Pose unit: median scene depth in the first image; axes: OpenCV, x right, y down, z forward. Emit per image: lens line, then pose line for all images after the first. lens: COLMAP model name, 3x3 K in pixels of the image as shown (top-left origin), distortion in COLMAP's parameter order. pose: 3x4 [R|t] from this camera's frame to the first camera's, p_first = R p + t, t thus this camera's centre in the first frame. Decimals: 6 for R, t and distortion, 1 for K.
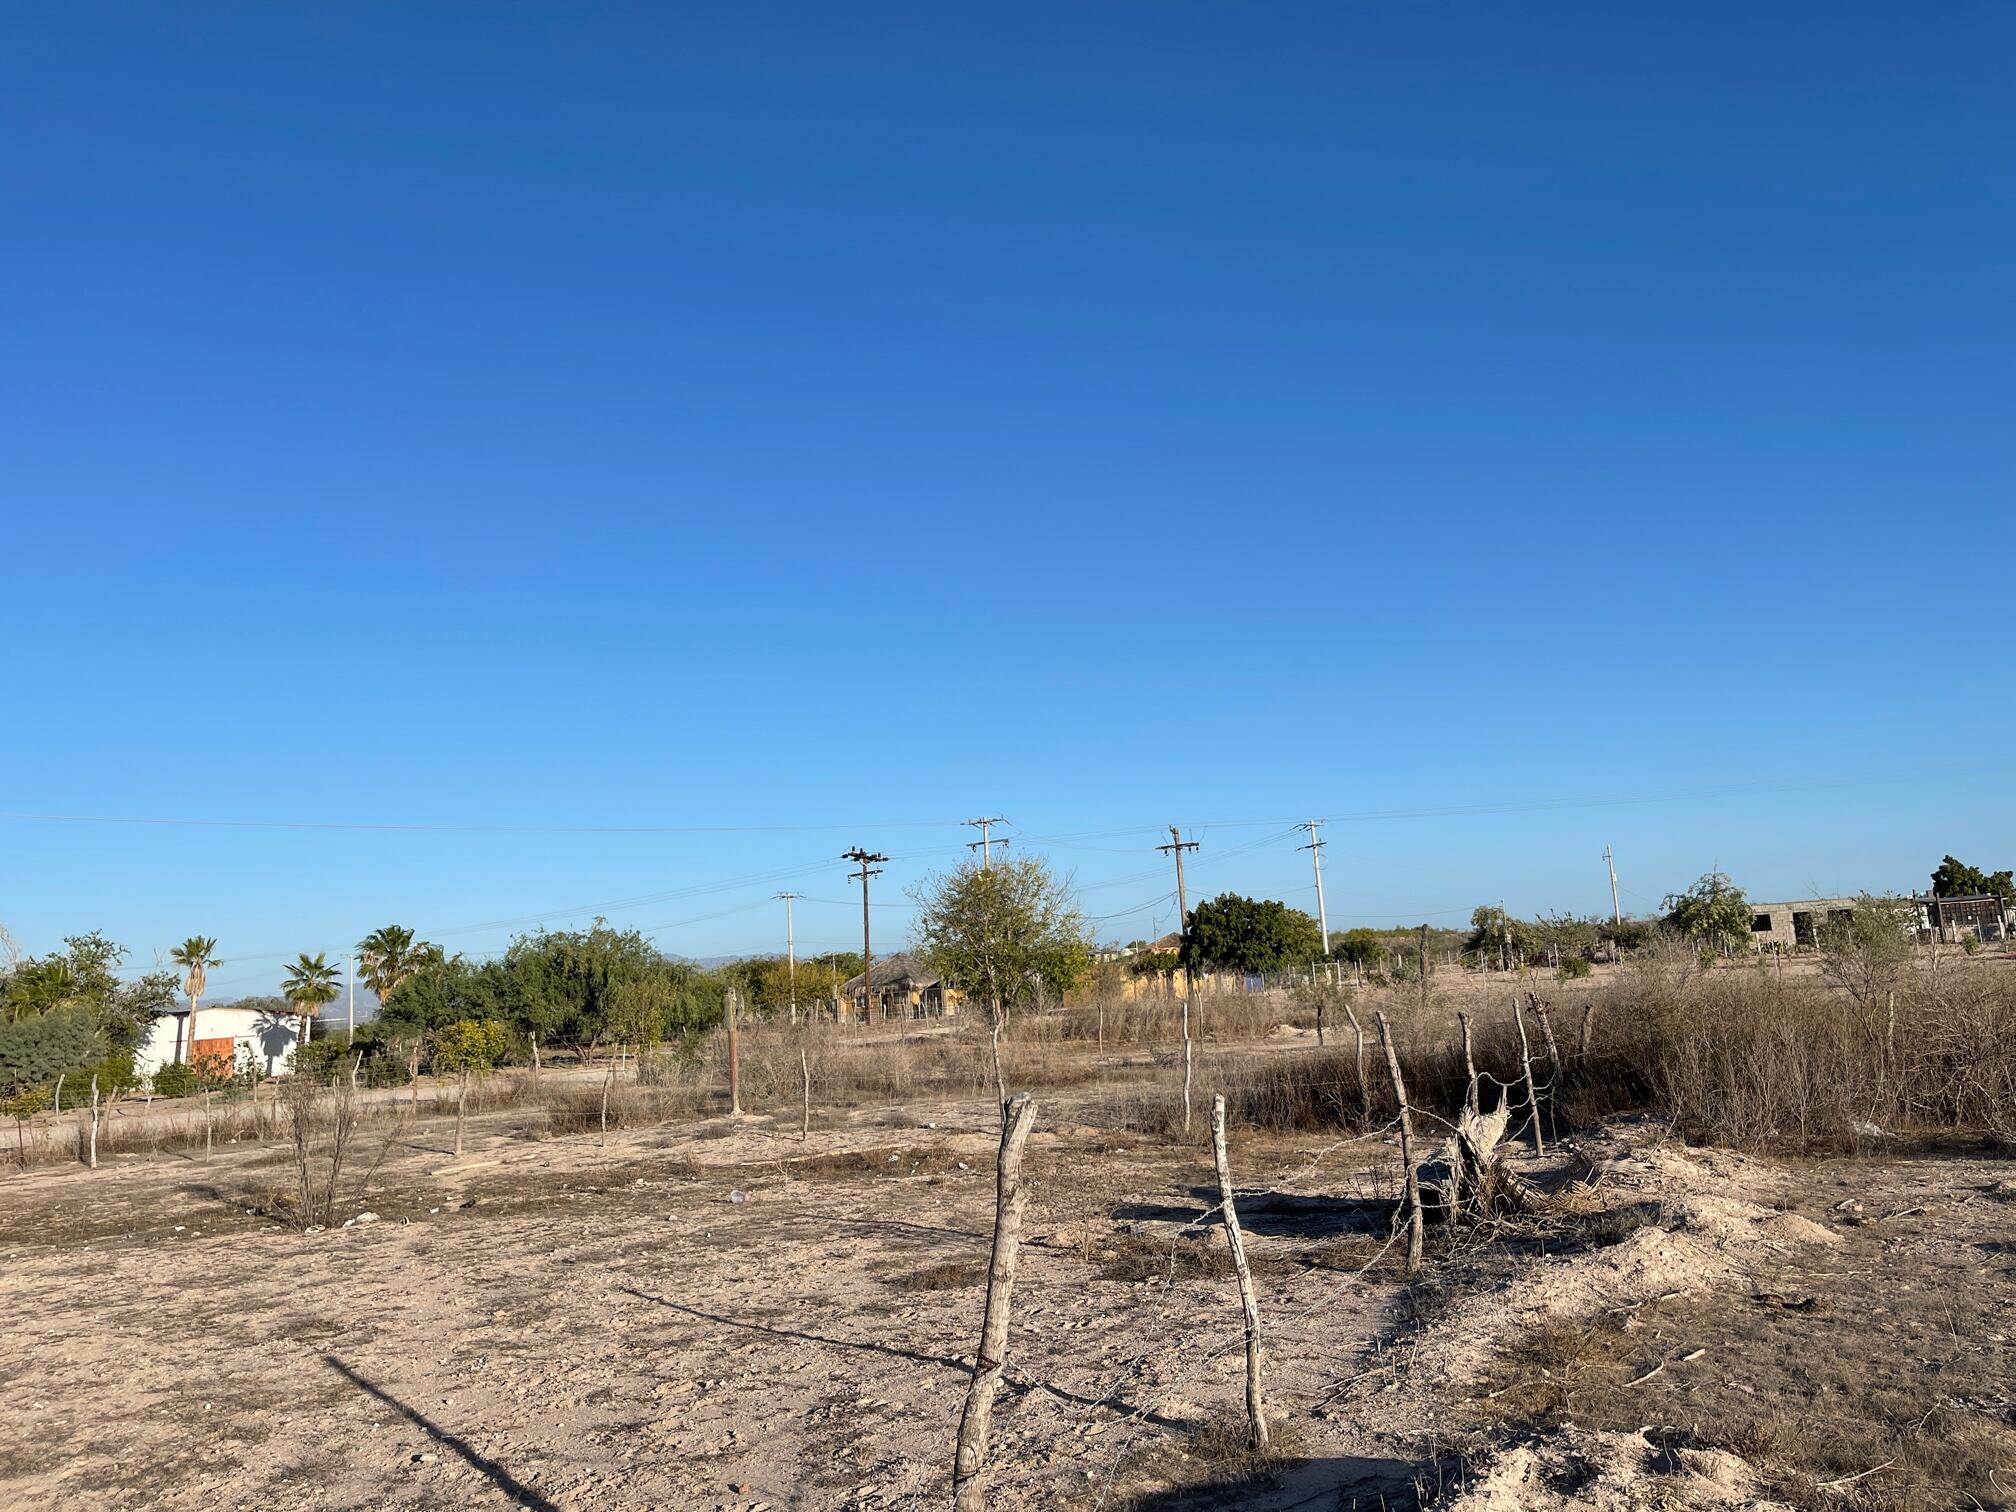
lens RADIAL K [[1525.4, 0, 1001.6], [0, 1525.4, 759.5], [0, 0, 1]] dist [0.104107, -0.142087]
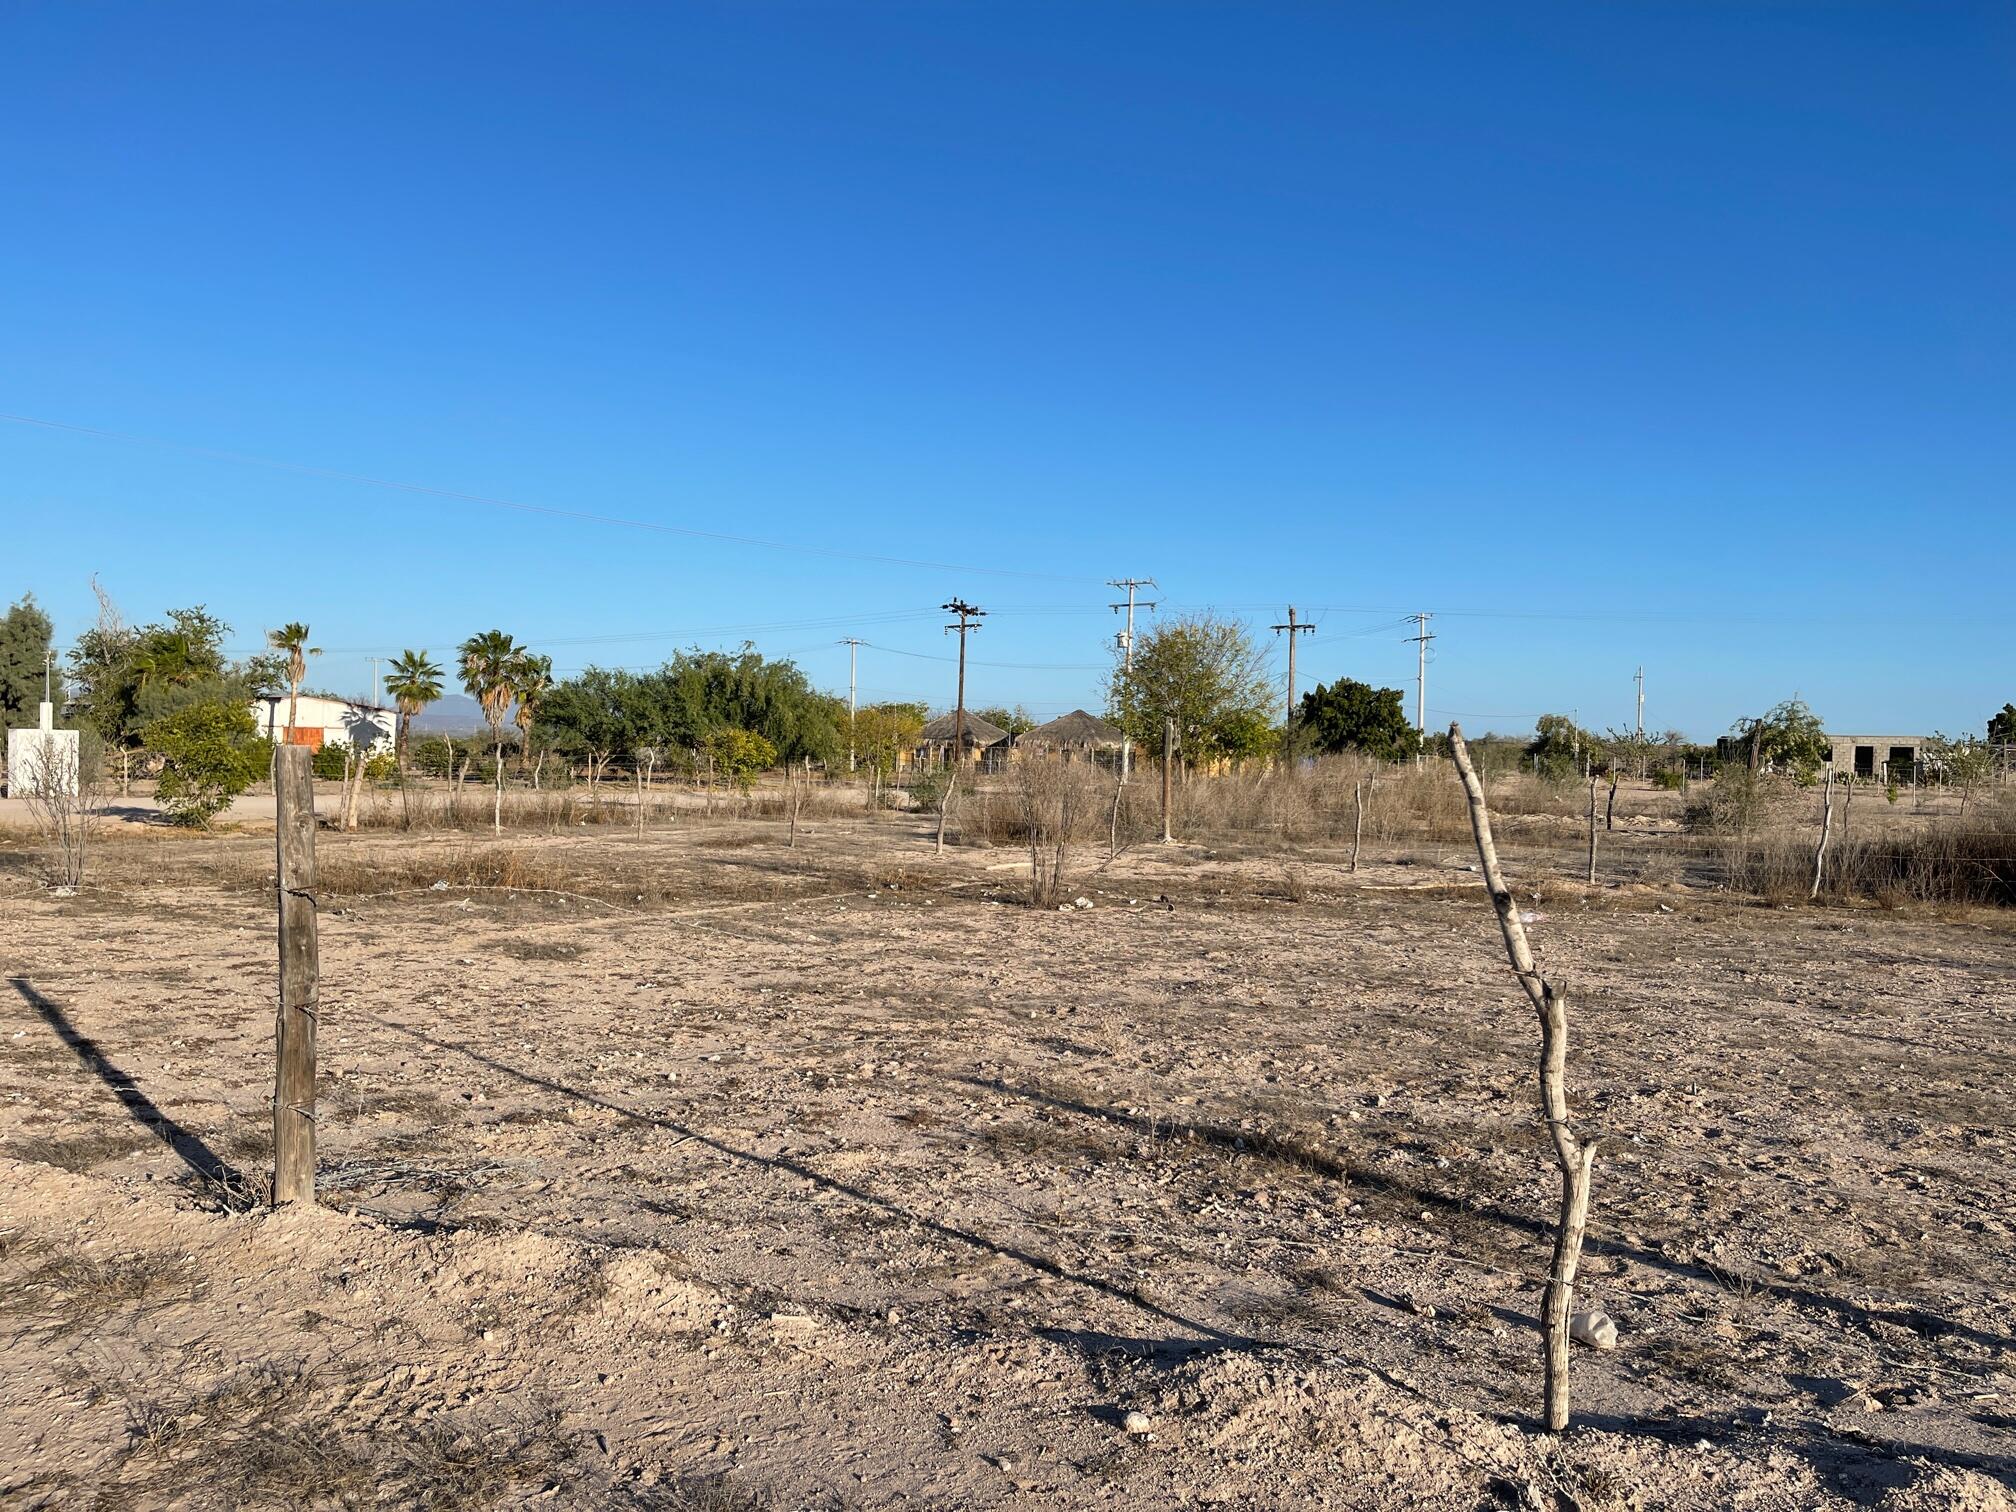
lens RADIAL K [[1525.4, 0, 1001.6], [0, 1525.4, 759.5], [0, 0, 1]] dist [0.104107, -0.142087]
pose [[0.994896, 0.089690, 0.046238, -0.112416], [-0.095533, 0.984749, 0.145403, 0.014849], [-0.032492, -0.149078, 0.988291, 0.008298]]
